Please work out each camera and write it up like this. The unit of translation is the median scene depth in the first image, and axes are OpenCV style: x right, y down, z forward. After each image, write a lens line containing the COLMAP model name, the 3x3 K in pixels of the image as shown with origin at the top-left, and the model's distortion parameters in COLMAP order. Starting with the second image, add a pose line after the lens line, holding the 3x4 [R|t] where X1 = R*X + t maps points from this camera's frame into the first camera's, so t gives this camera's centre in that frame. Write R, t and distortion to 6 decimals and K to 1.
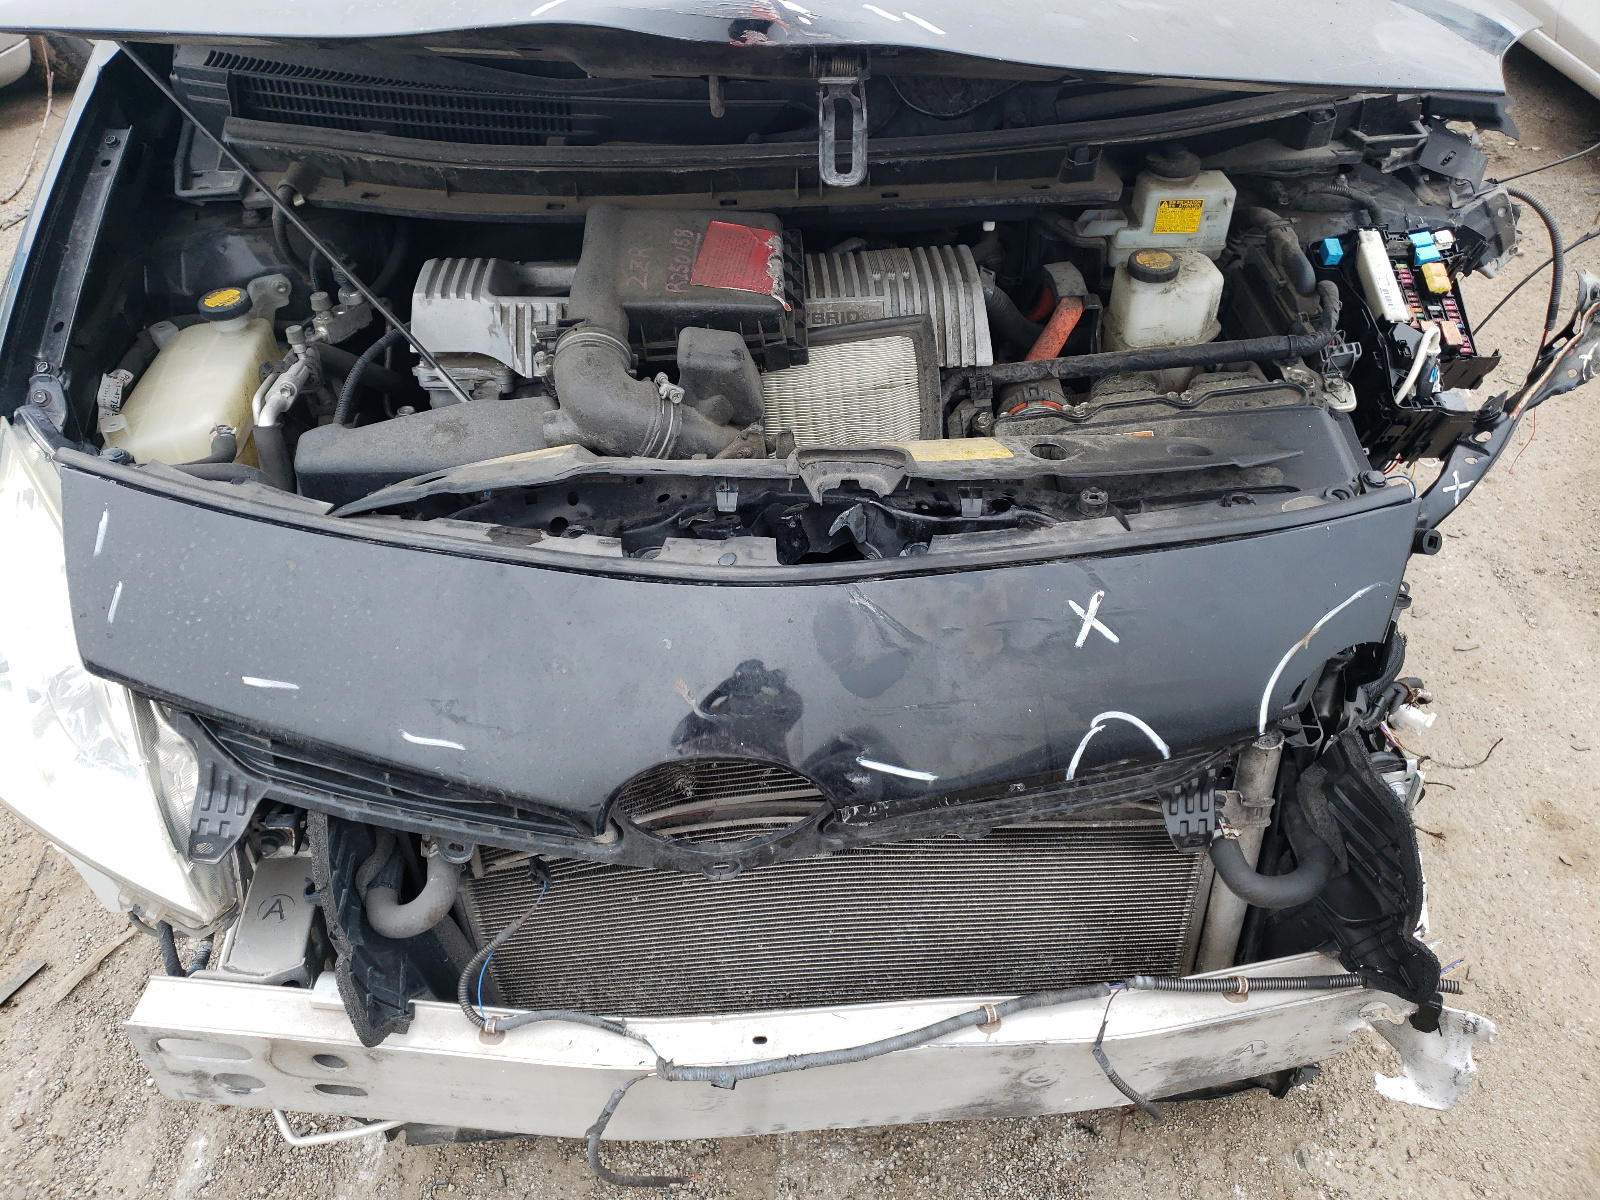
lens RADIAL K [[1183.3, 0, 800.0], [0, 1183.3, 600.0], [0, 0, 1]] dist [0.009352, 0.002449]
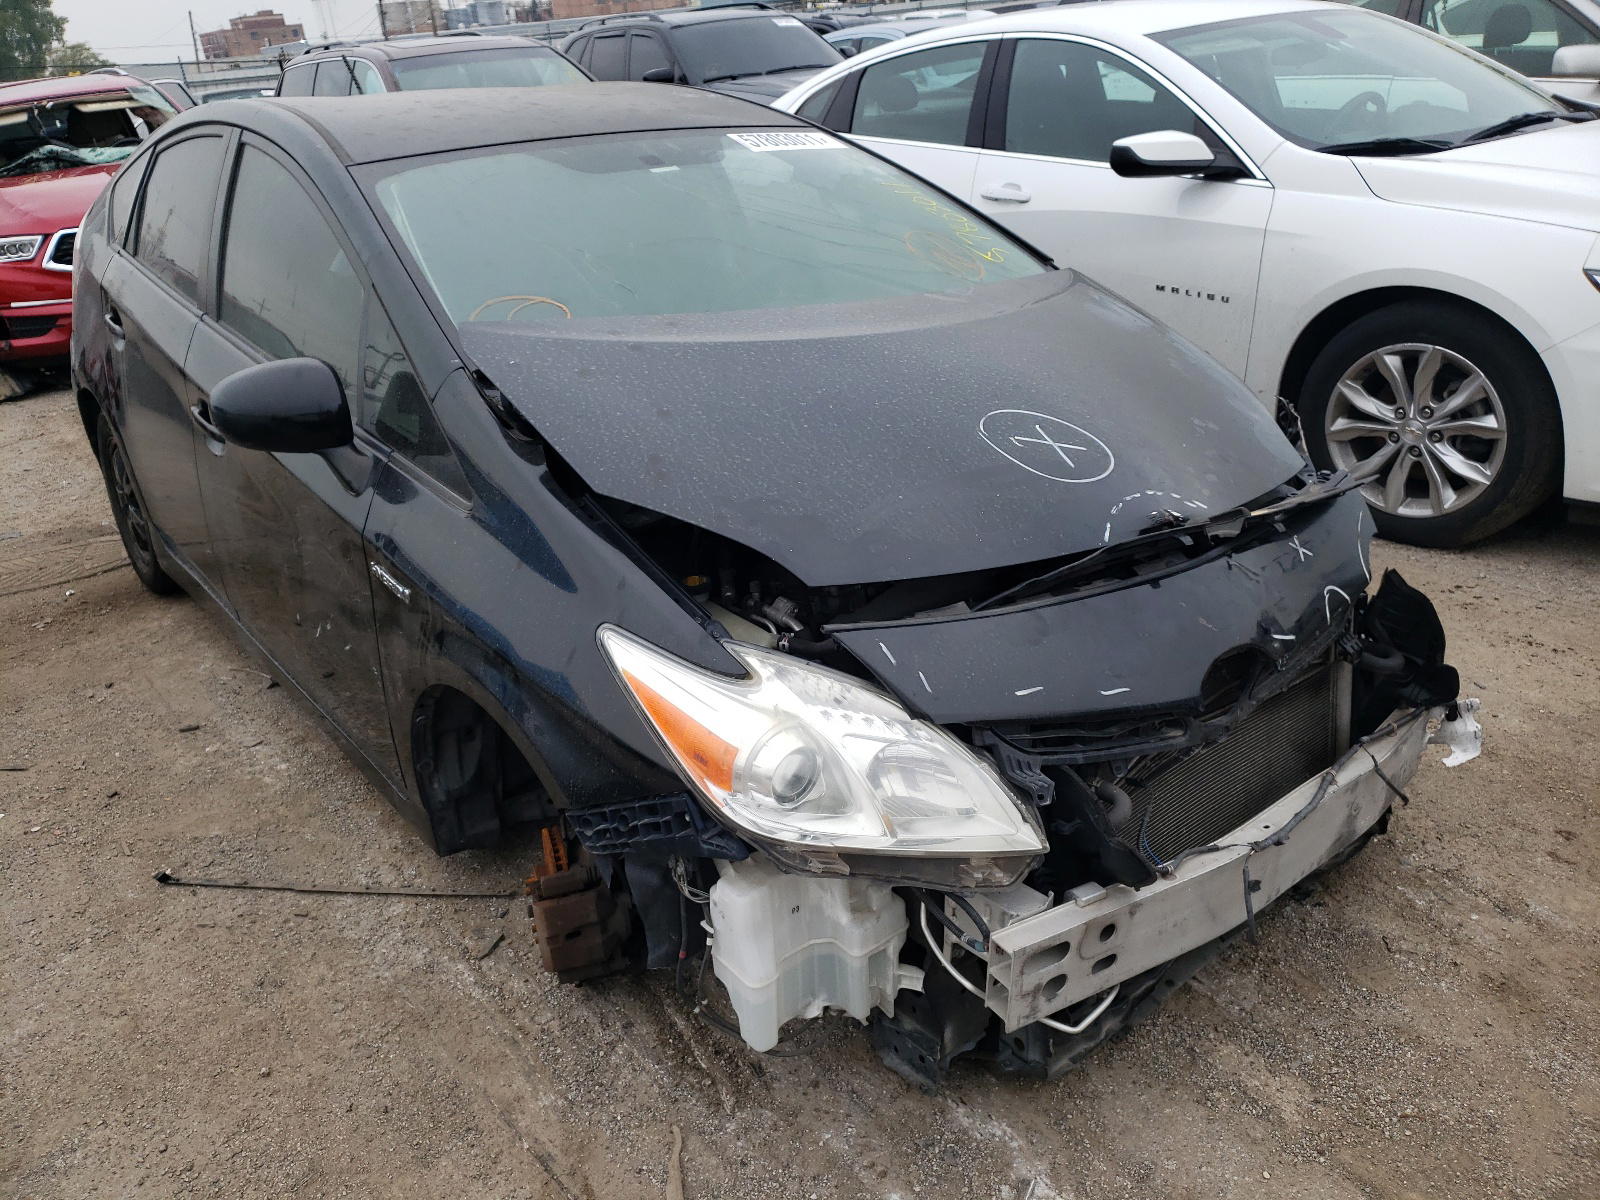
lens RADIAL K [[1138.8, 0, 800.0], [0, 1138.8, 600.0], [0, 0, 1]] dist [-0.004185, -0.002430]
pose [[0.822587, -0.239317, 0.515827, -1.380876], [0.398525, 0.889696, -0.222753, 0.169028], [-0.405621, 0.388804, 0.827226, -0.242948]]
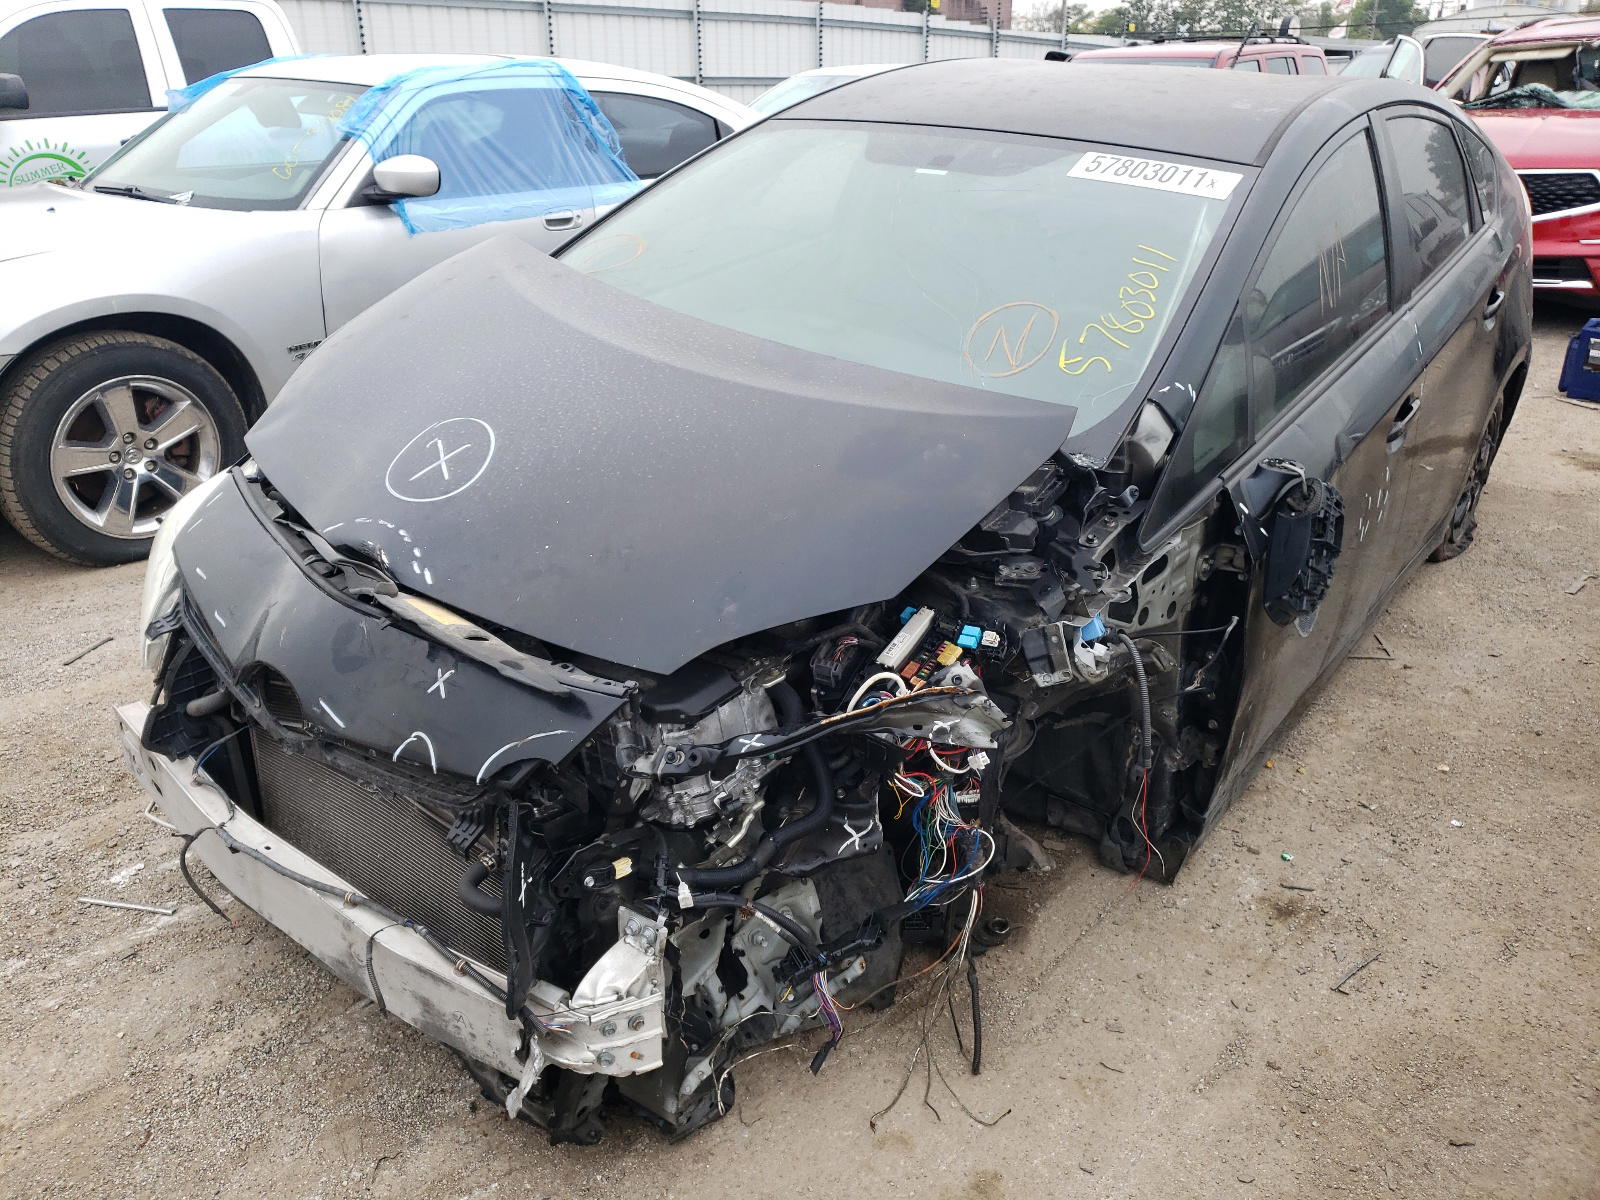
lens RADIAL K [[1183.3, 0, 800.0], [0, 1183.3, 600.0], [0, 0, 1]] dist [0.009352, 0.002449]
pose [[0.759315, 0.310637, -0.571791, 1.495176], [-0.463534, 0.874911, -0.140241, -0.084128], [0.456702, 0.371532, 0.808324, -0.238538]]
